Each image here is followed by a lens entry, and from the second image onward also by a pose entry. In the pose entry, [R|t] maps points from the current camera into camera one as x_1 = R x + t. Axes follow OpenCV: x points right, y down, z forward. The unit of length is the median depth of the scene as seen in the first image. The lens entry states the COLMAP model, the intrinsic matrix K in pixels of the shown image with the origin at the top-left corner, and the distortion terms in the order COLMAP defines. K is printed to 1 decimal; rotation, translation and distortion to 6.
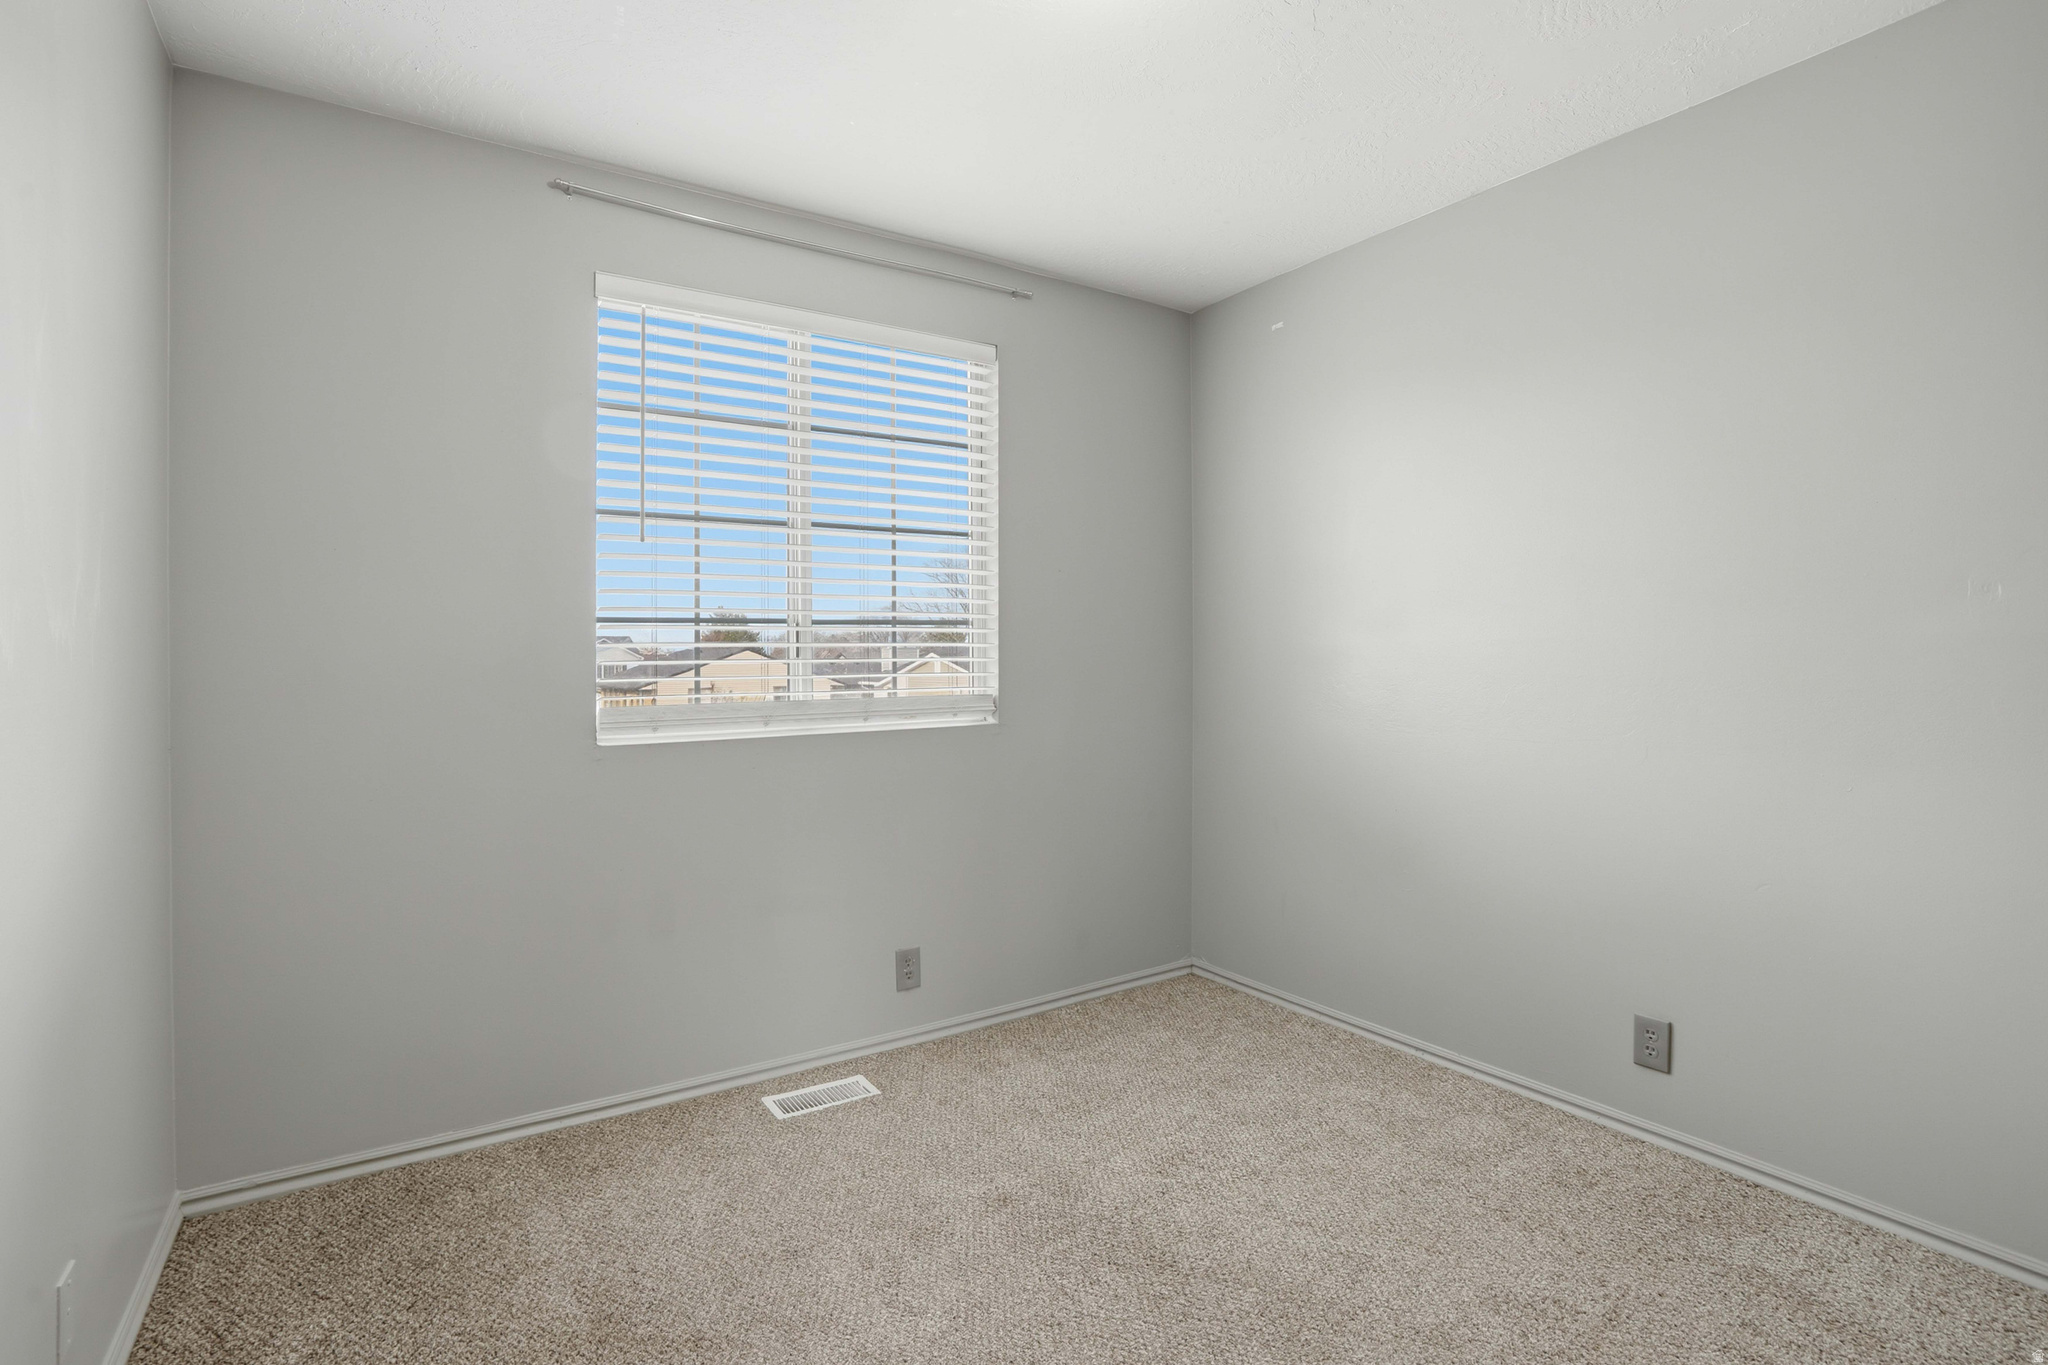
lens RADIAL K [[965.3, 0, 1029.3], [0, 965.3, 664.5], [0, 0, 1]] dist [-0.002822, -0.000135]
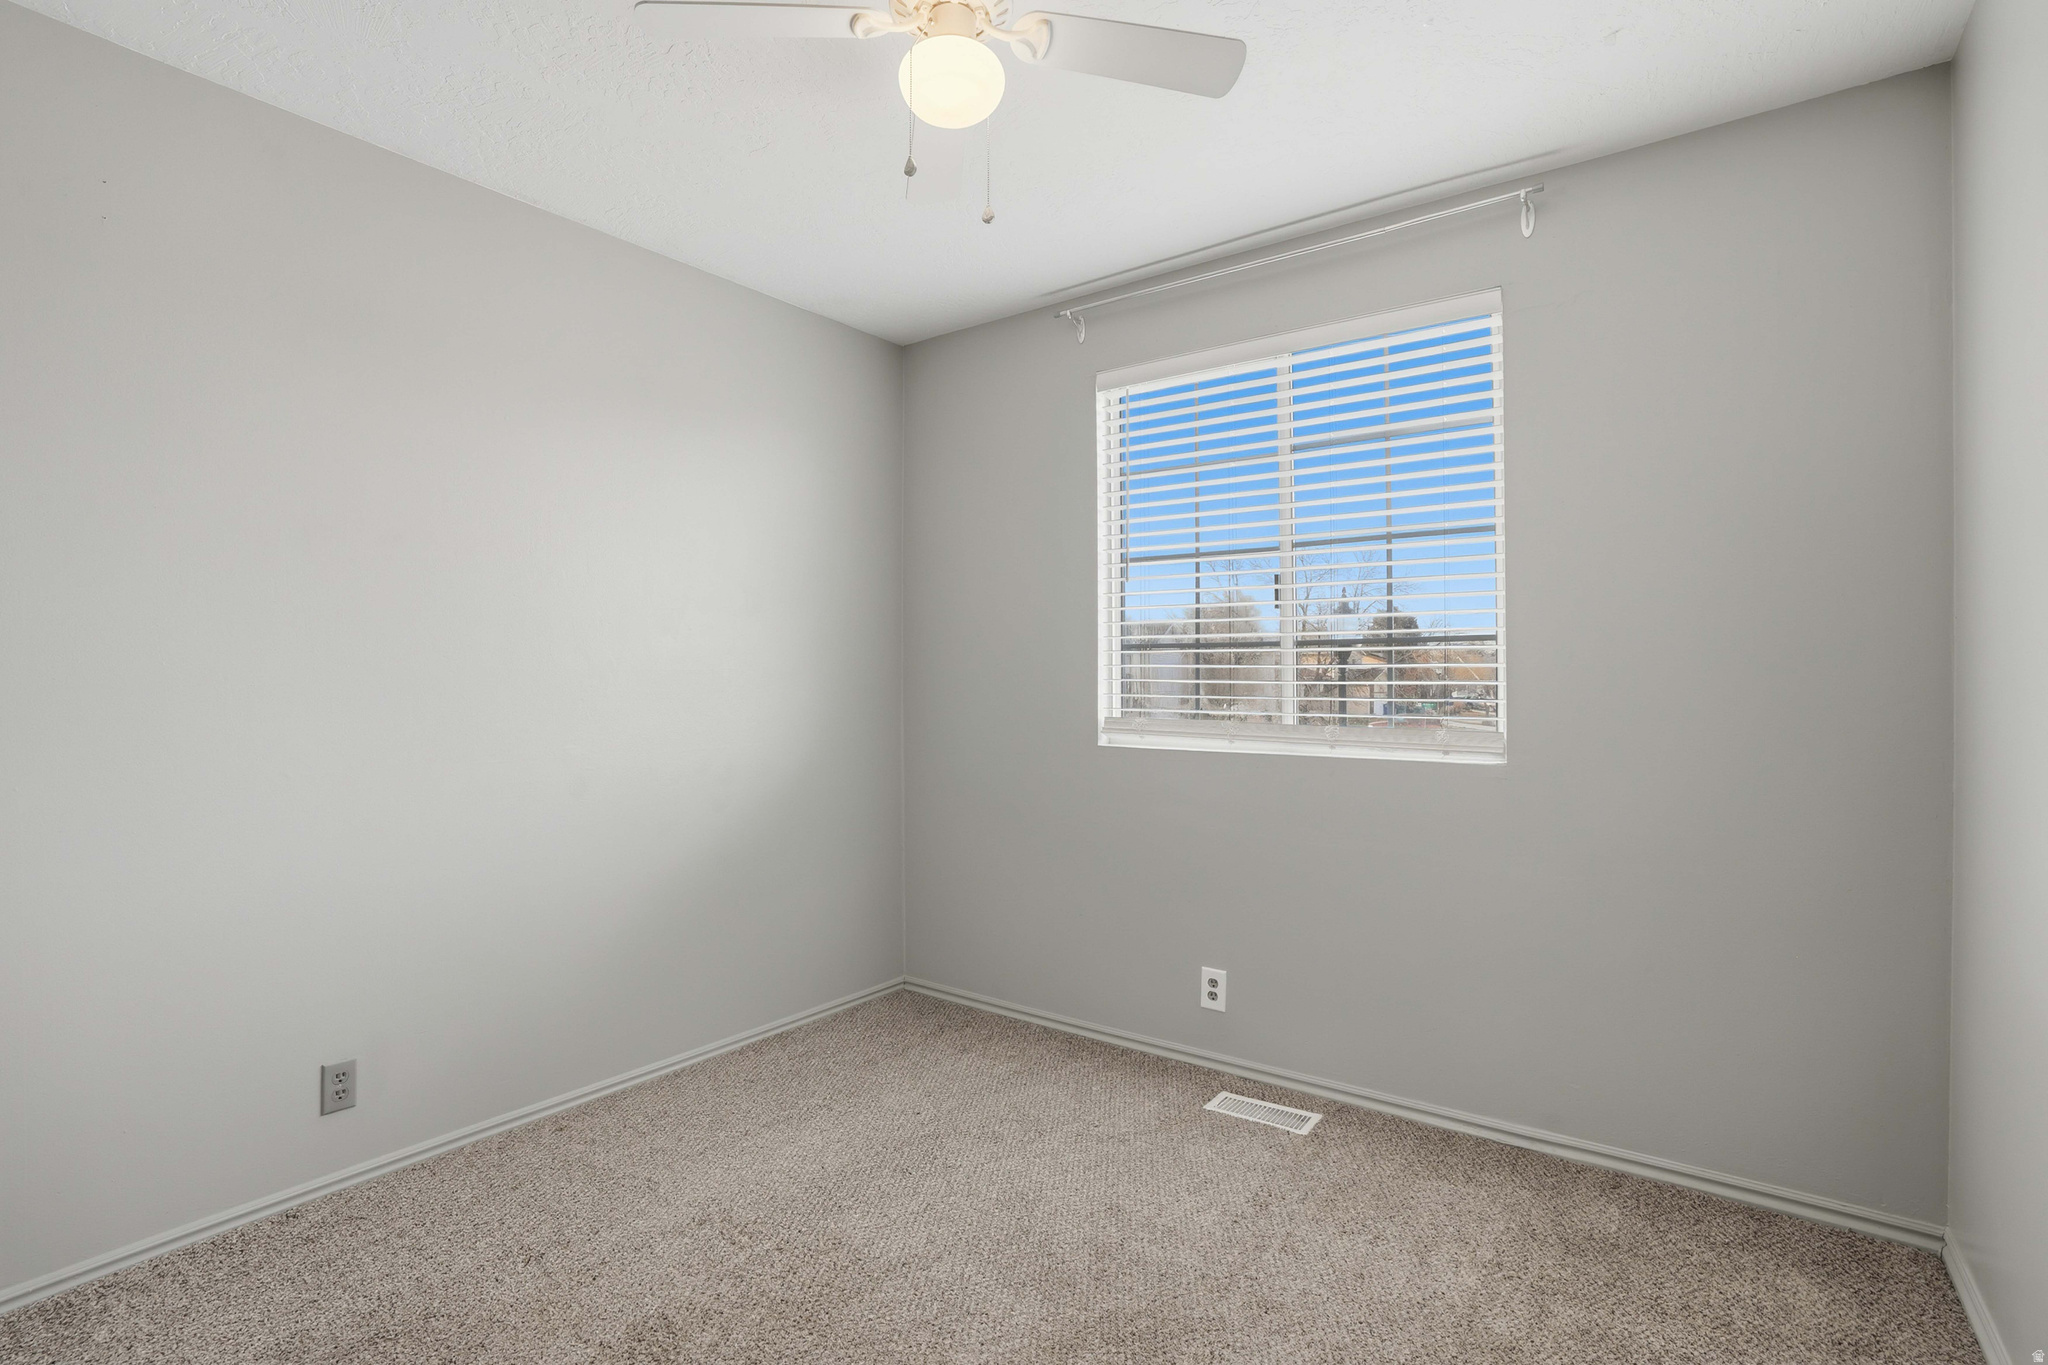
lens RADIAL K [[965.3, 0, 1032.5], [0, 965.3, 688.1], [0, 0, 1]] dist [-0.002822, -0.000135]
pose [[0.386952, 0.019120, -0.921902, 0.595010], [-0.015560, 0.999778, 0.014204, -0.007824], [0.921969, 0.008848, 0.387164, 0.370194]]
